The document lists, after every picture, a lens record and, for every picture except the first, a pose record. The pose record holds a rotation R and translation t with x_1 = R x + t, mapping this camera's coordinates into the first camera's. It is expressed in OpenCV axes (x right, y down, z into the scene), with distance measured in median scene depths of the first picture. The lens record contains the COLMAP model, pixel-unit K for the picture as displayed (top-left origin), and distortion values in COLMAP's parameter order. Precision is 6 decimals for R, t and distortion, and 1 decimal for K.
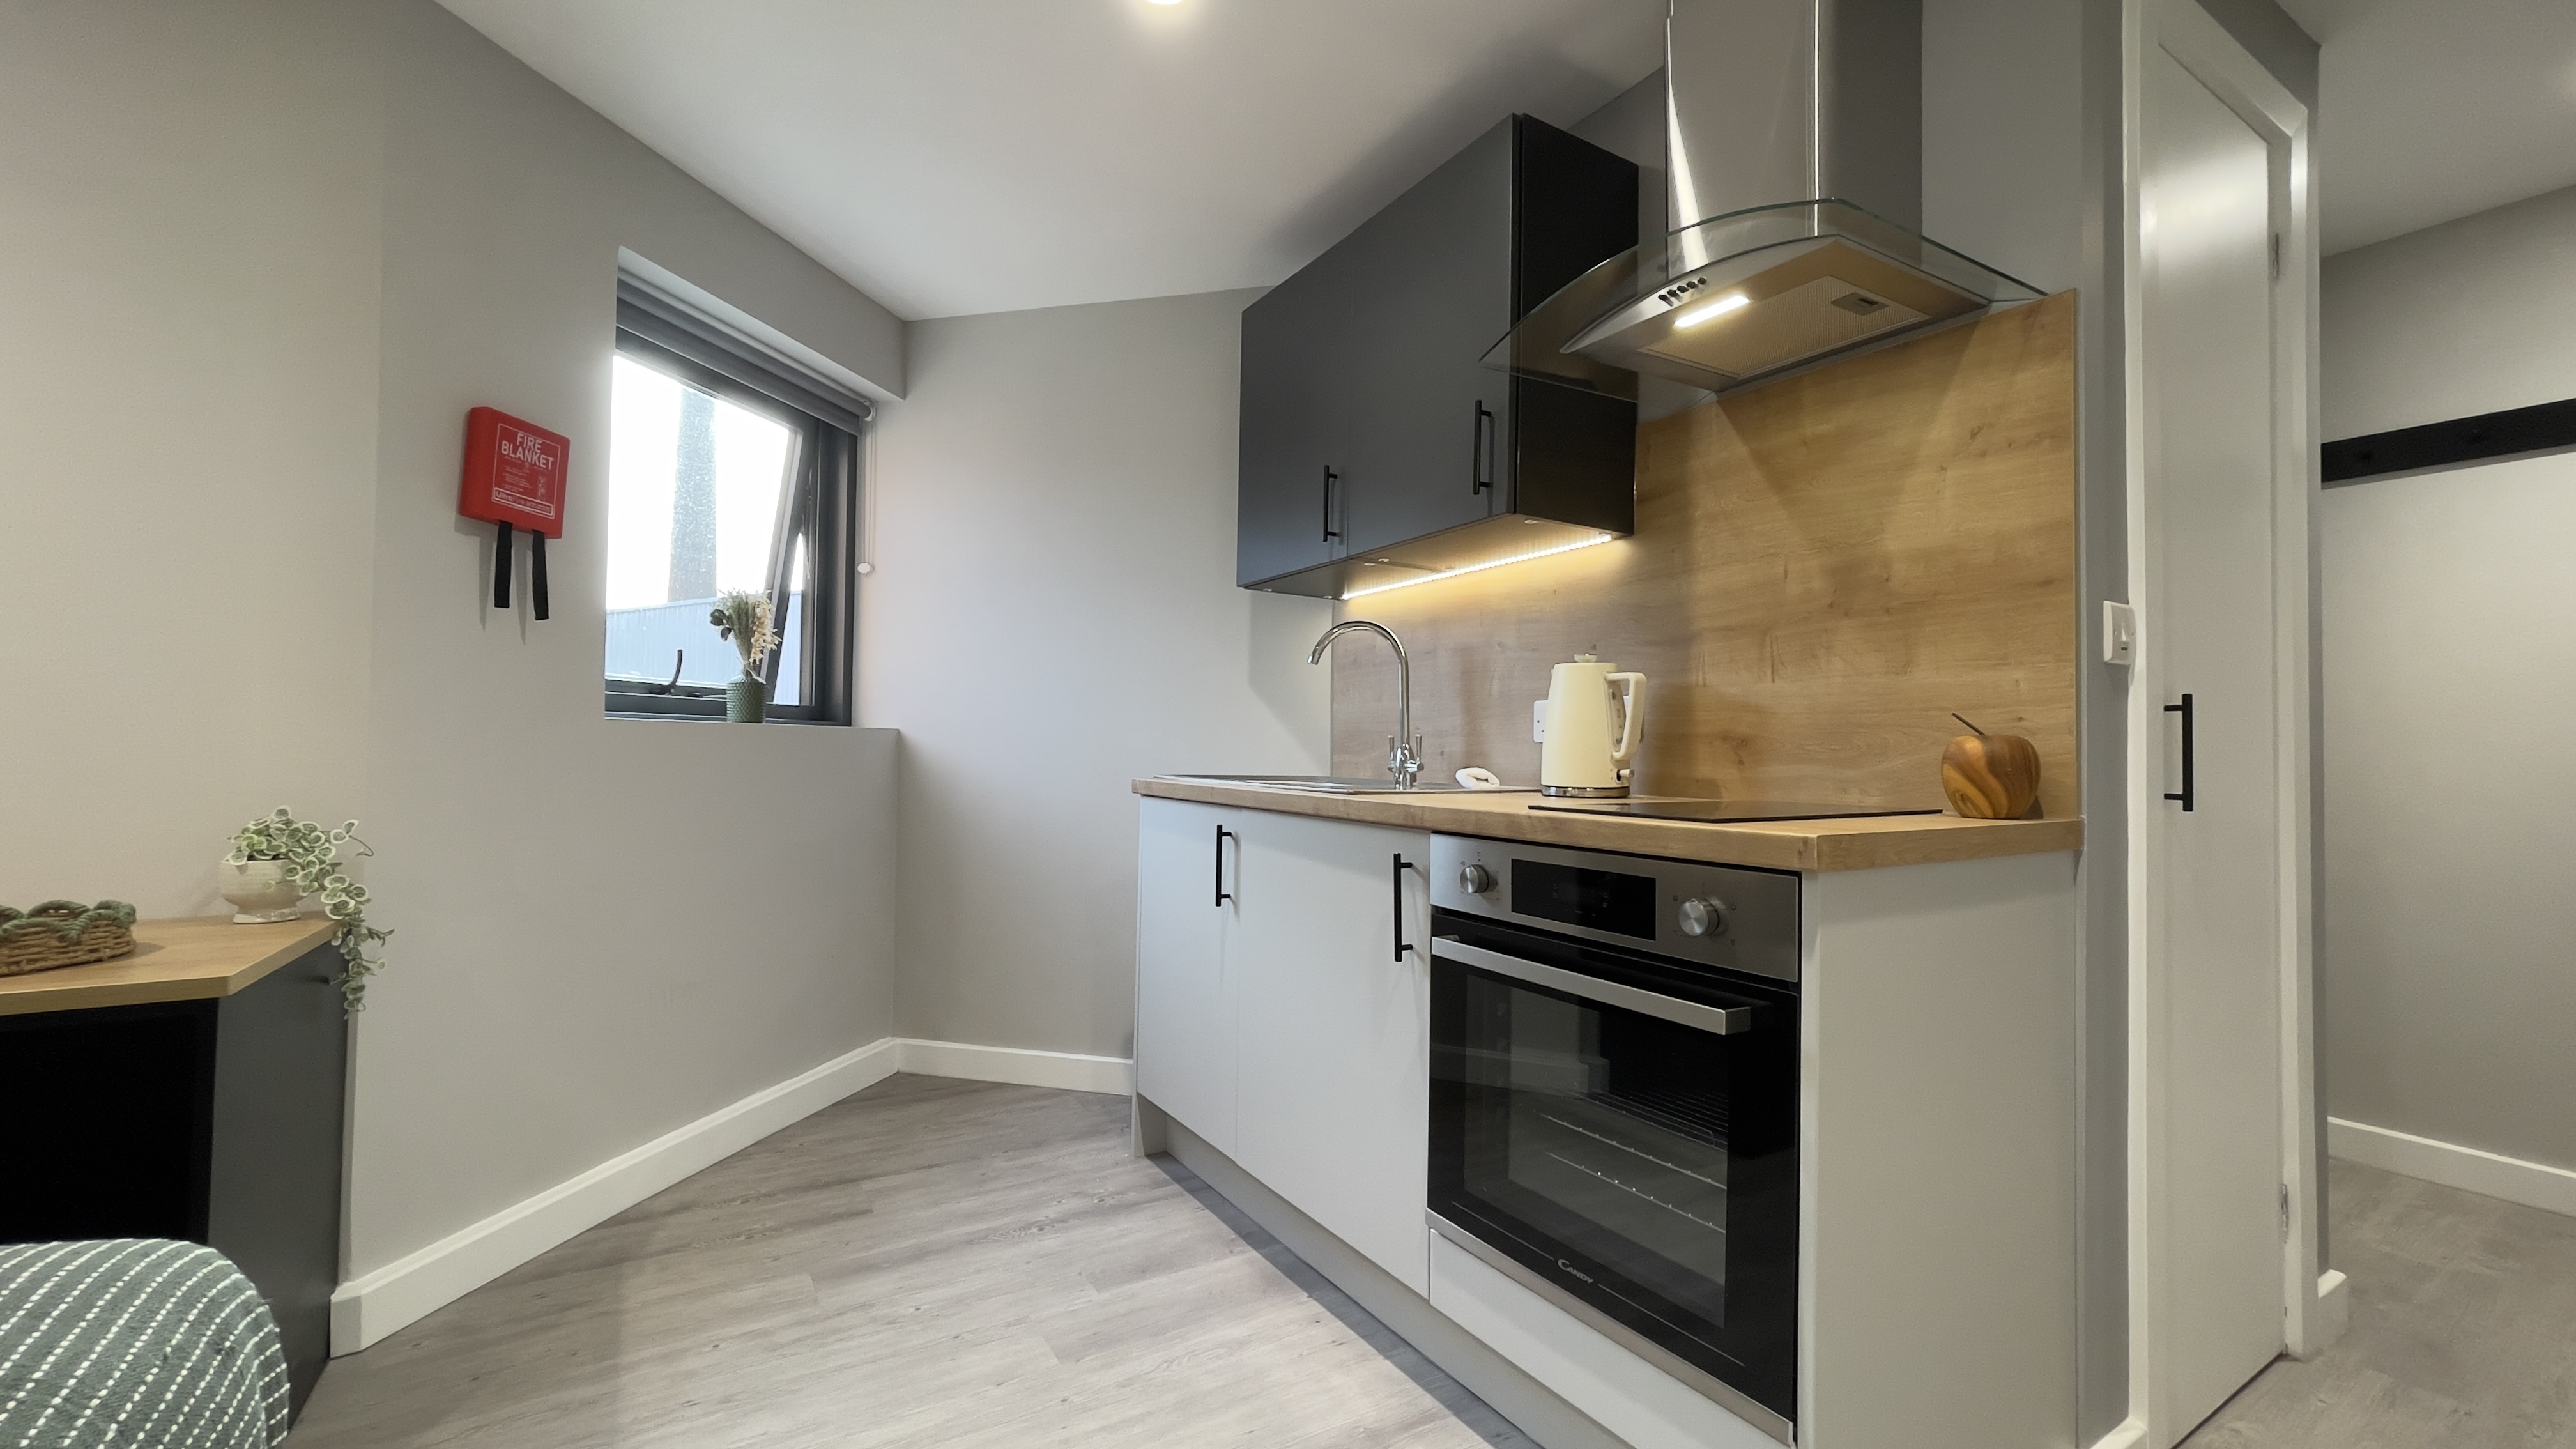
lens RADIAL K [[1047.3, 0, 1288.0], [0, 1047.3, 724.5], [0, 0, 1]] dist [-0.015109, 0.011364]
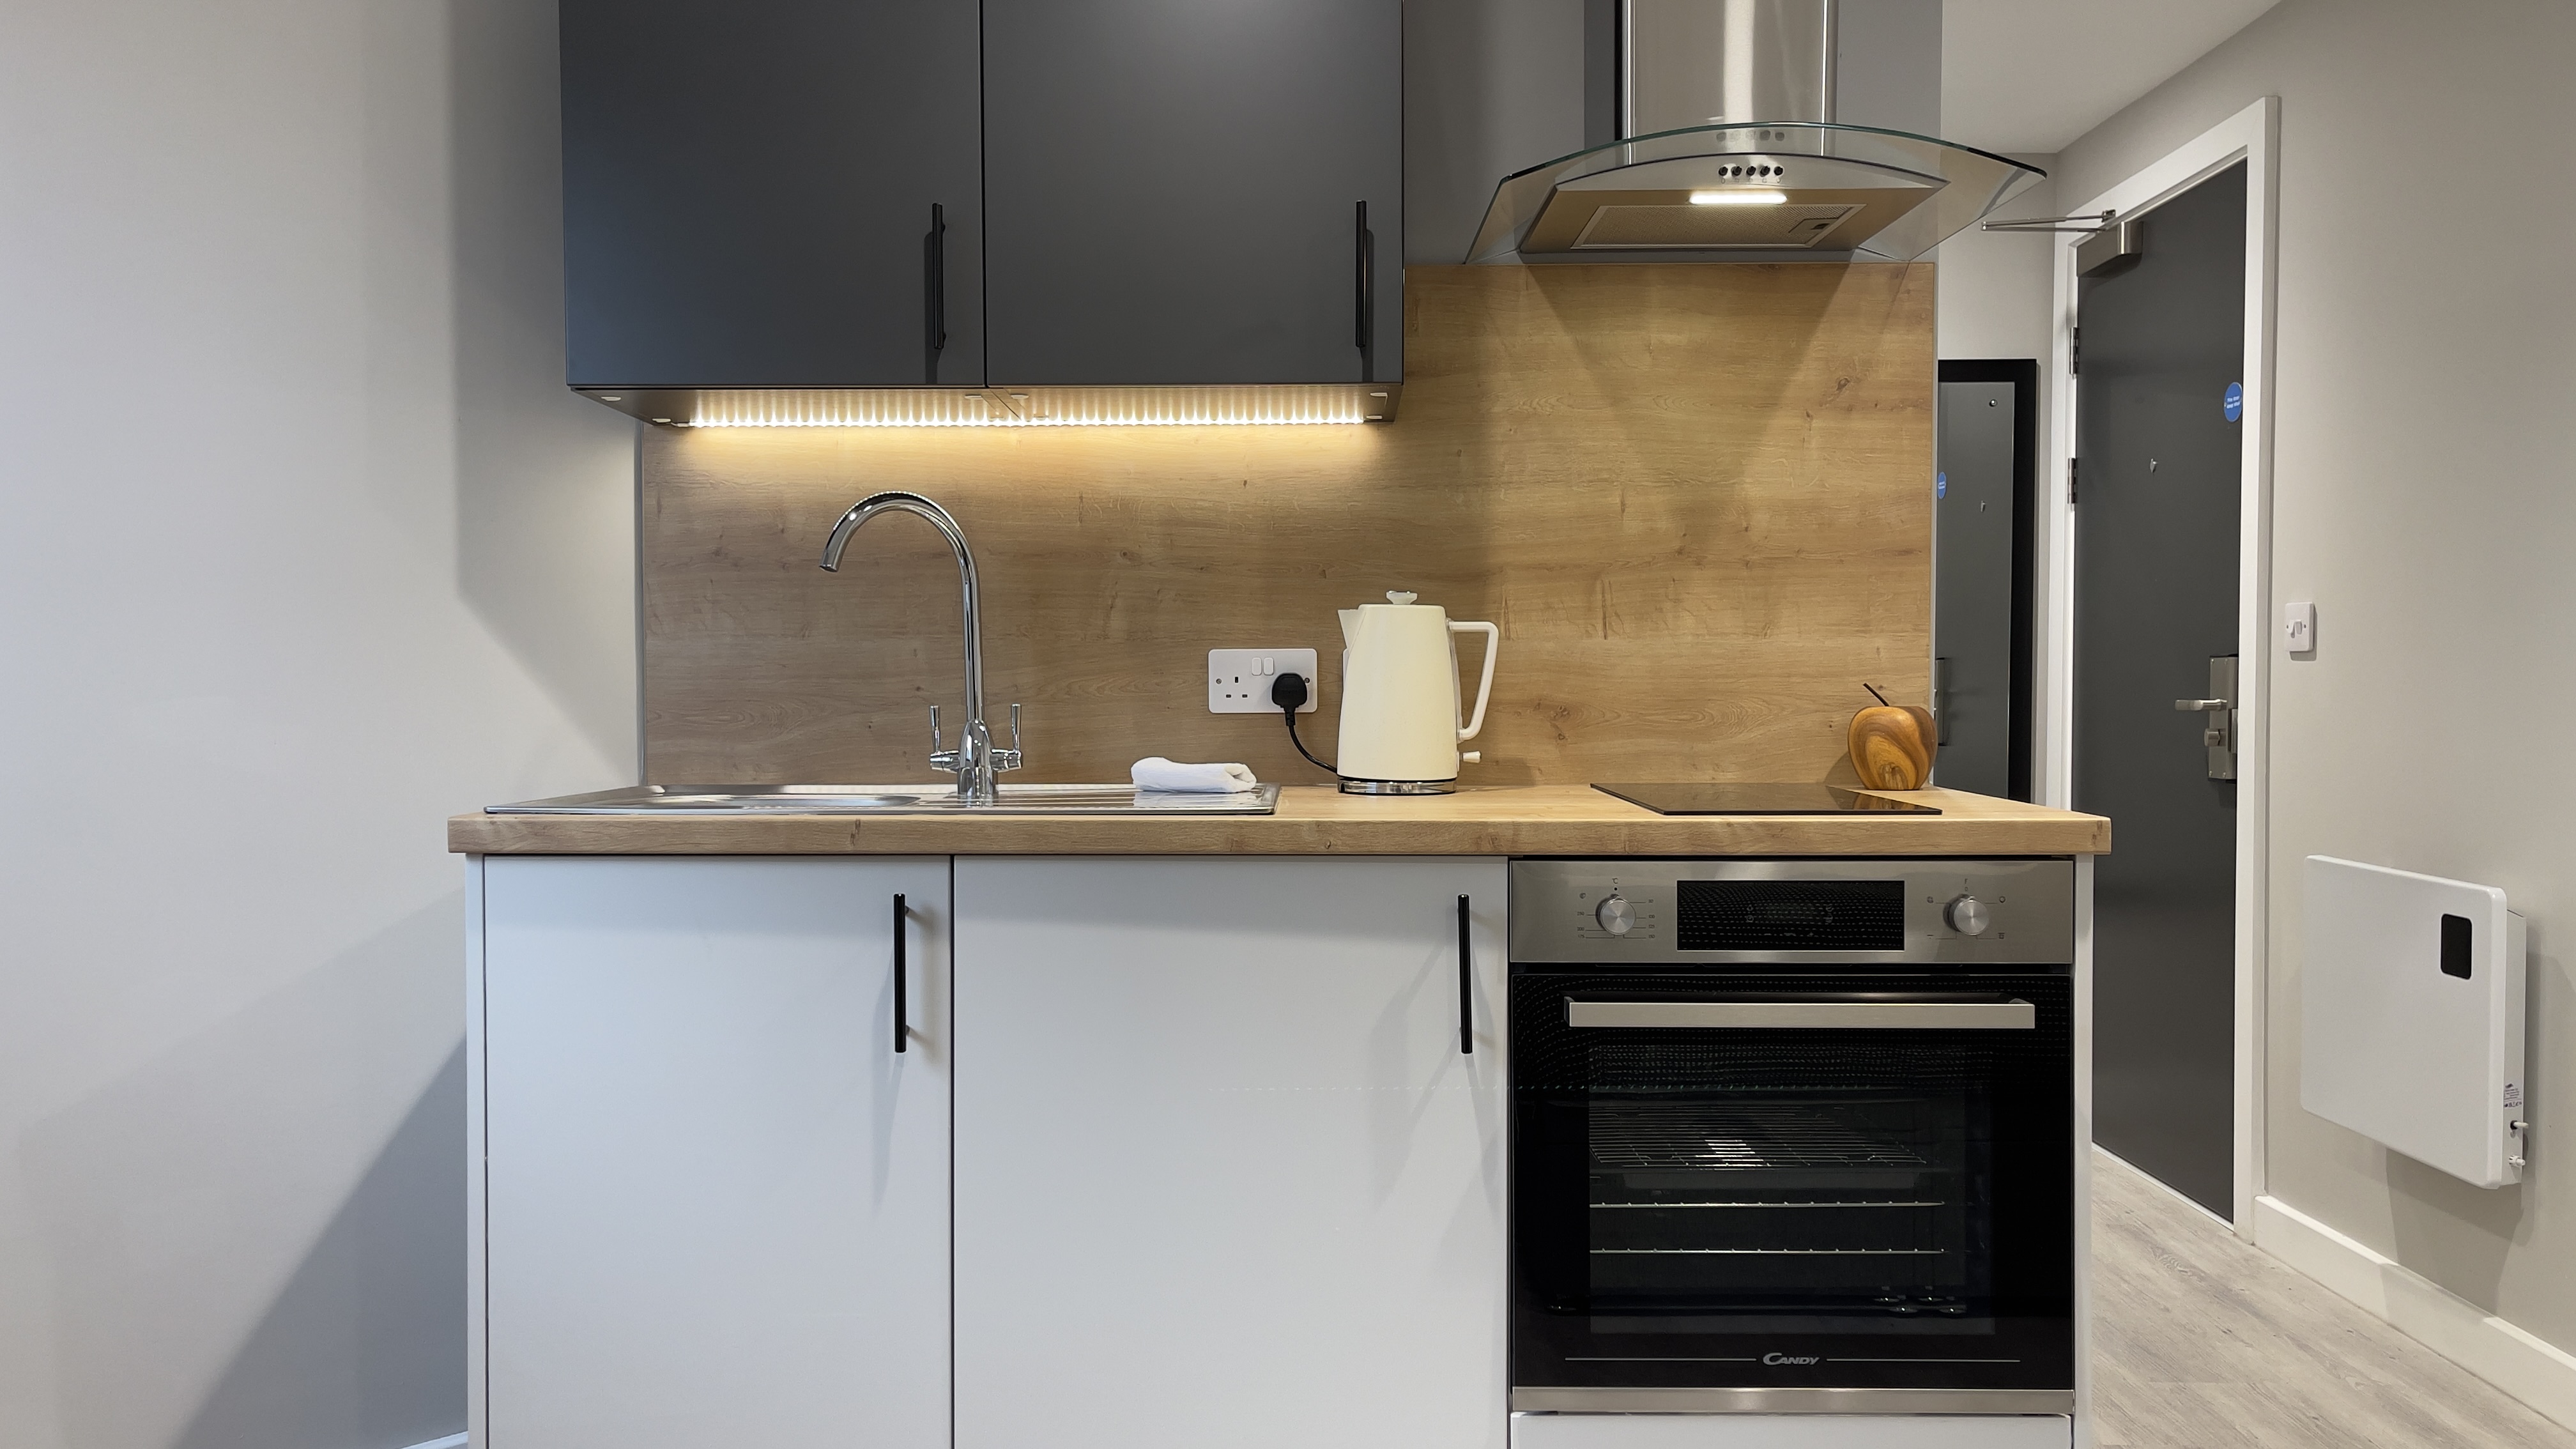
lens RADIAL K [[1916.5, 0, 1279.0], [0, 1916.5, 735.7], [0, 0, 1]] dist [0.057992, -0.001229]
pose [[0.537088, -0.038732, 0.842636, -0.927430], [-0.013705, 0.998413, 0.054628, -0.041976], [-0.843415, -0.040889, 0.535705, 0.401683]]
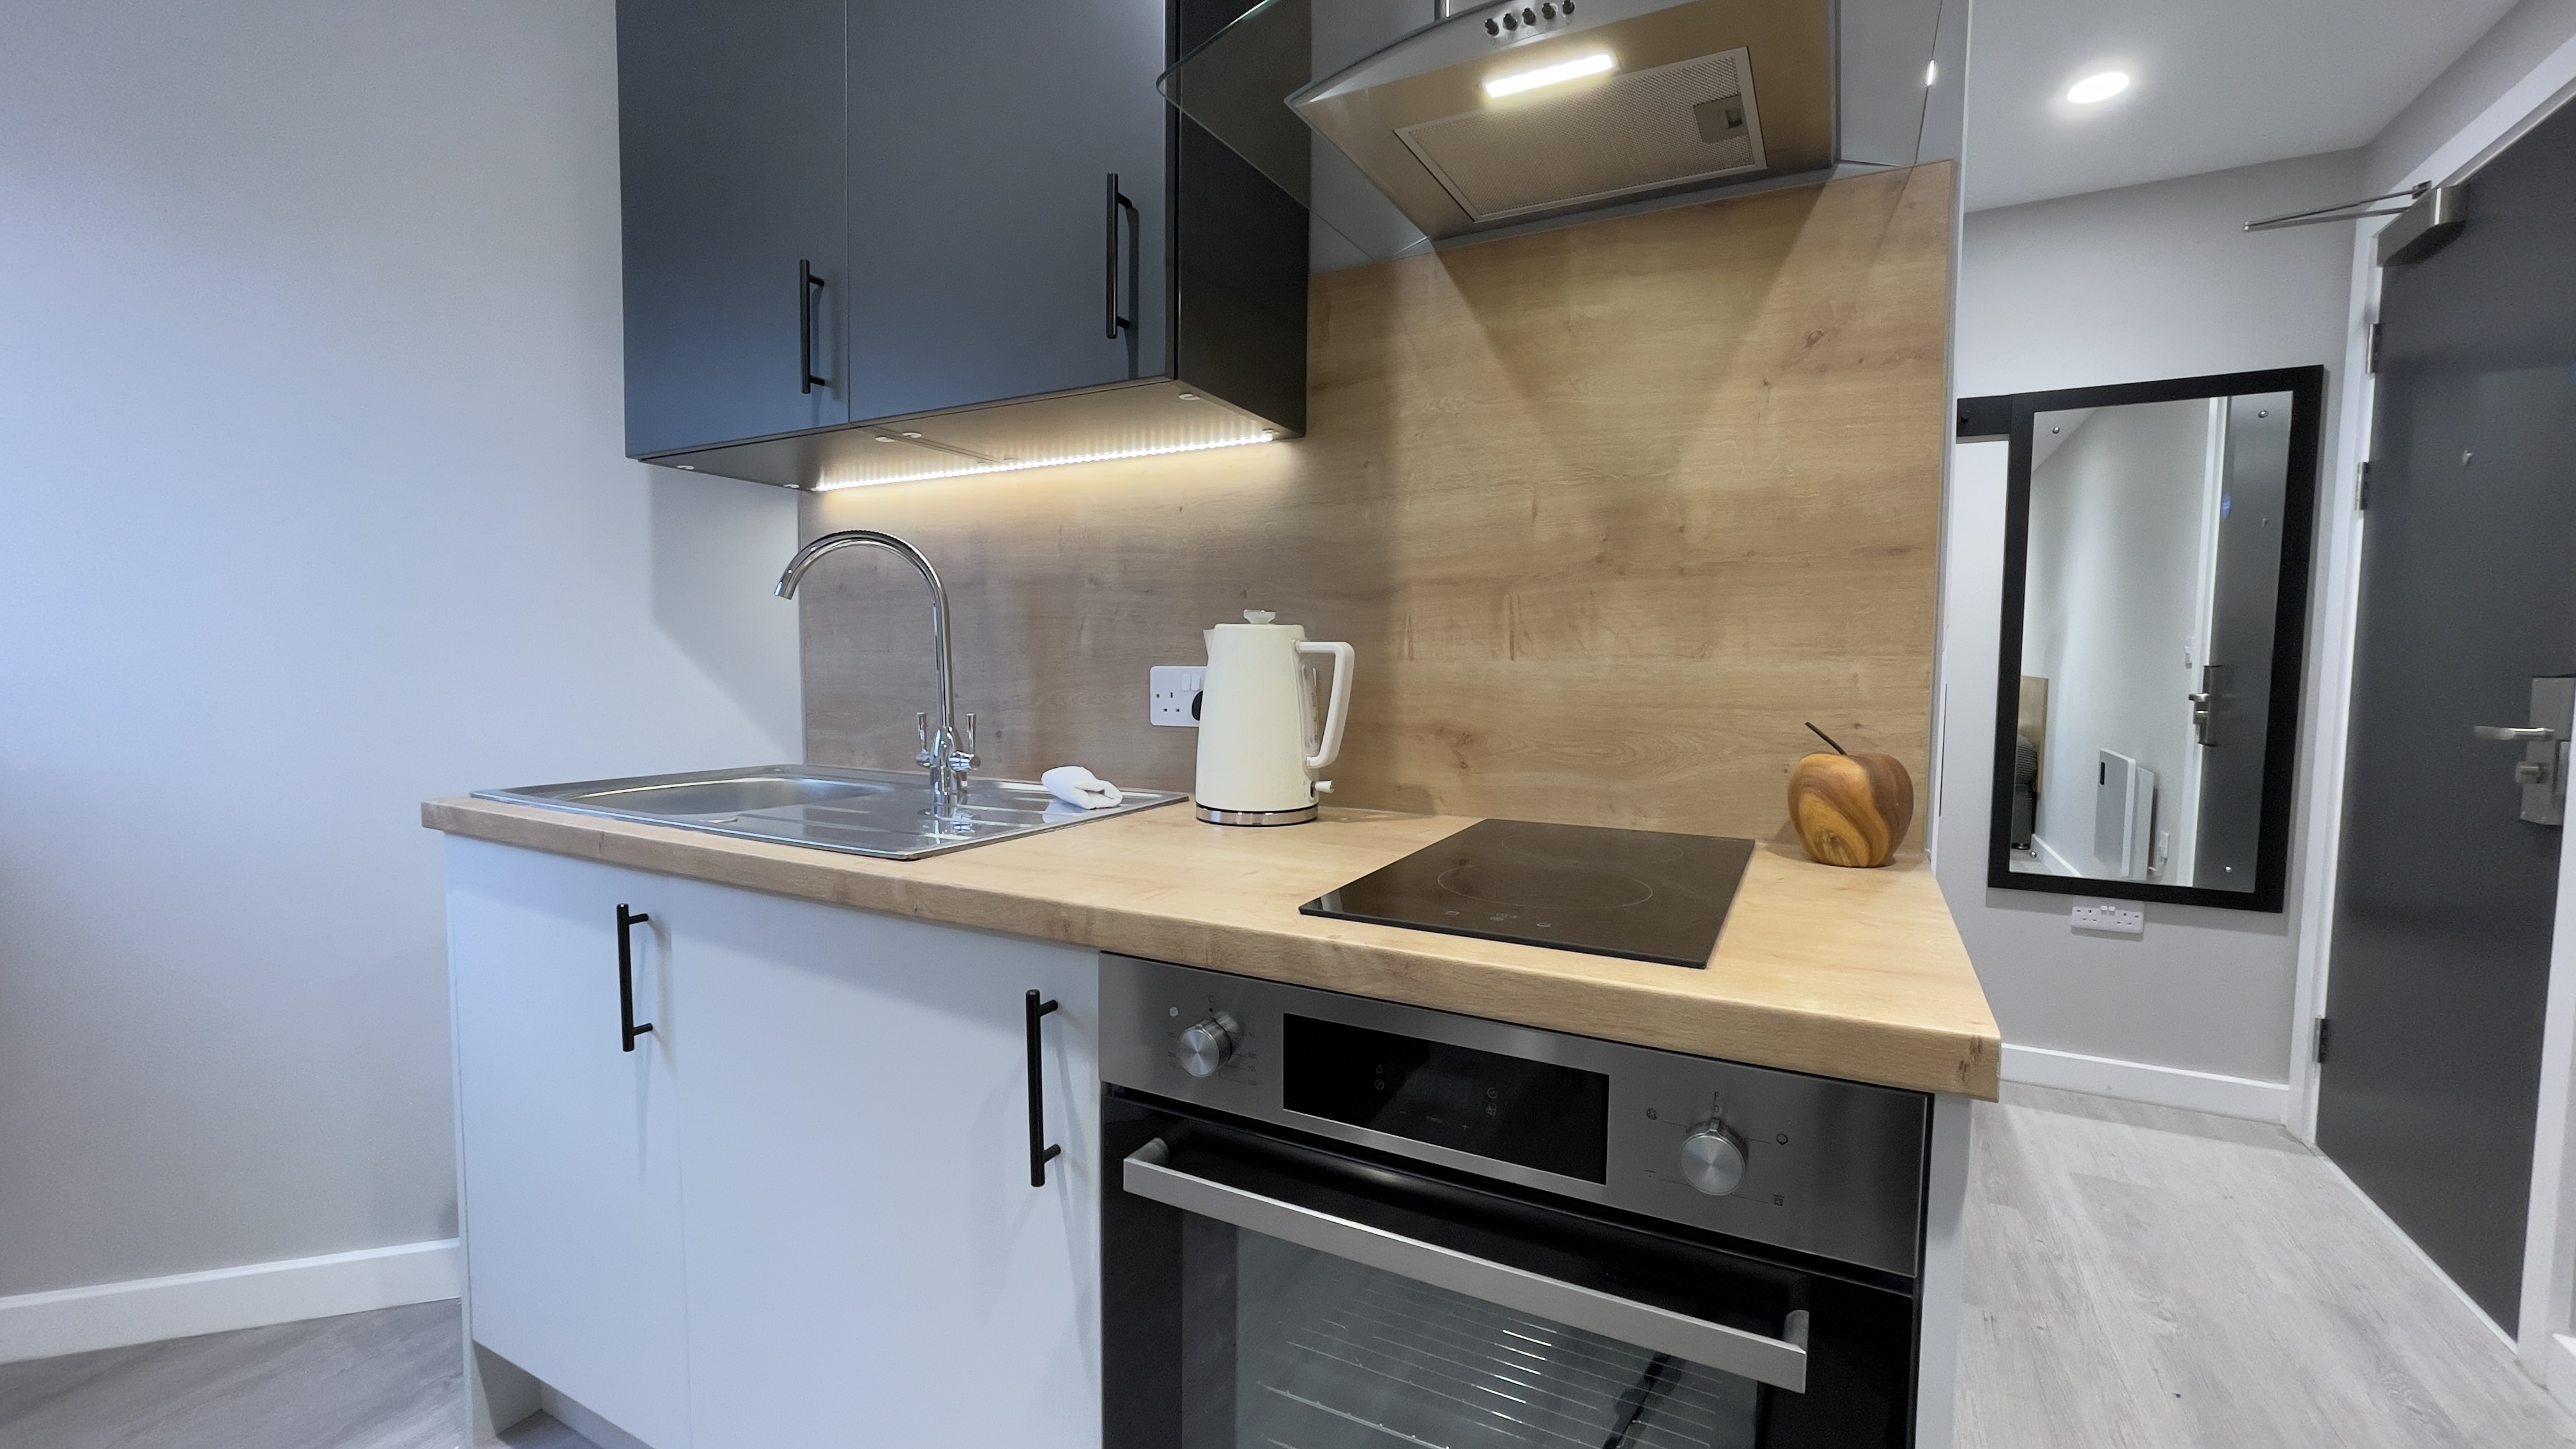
lens RADIAL K [[1027.9, 0, 1280.6], [0, 1027.9, 728.0], [0, 0, 1]] dist [-0.000165, -0.000190]
pose [[0.863651, -0.039367, 0.502550, -0.042058], [-0.010025, 0.995407, 0.095202, -0.058320], [-0.503990, -0.087260, 0.859290, 0.449469]]
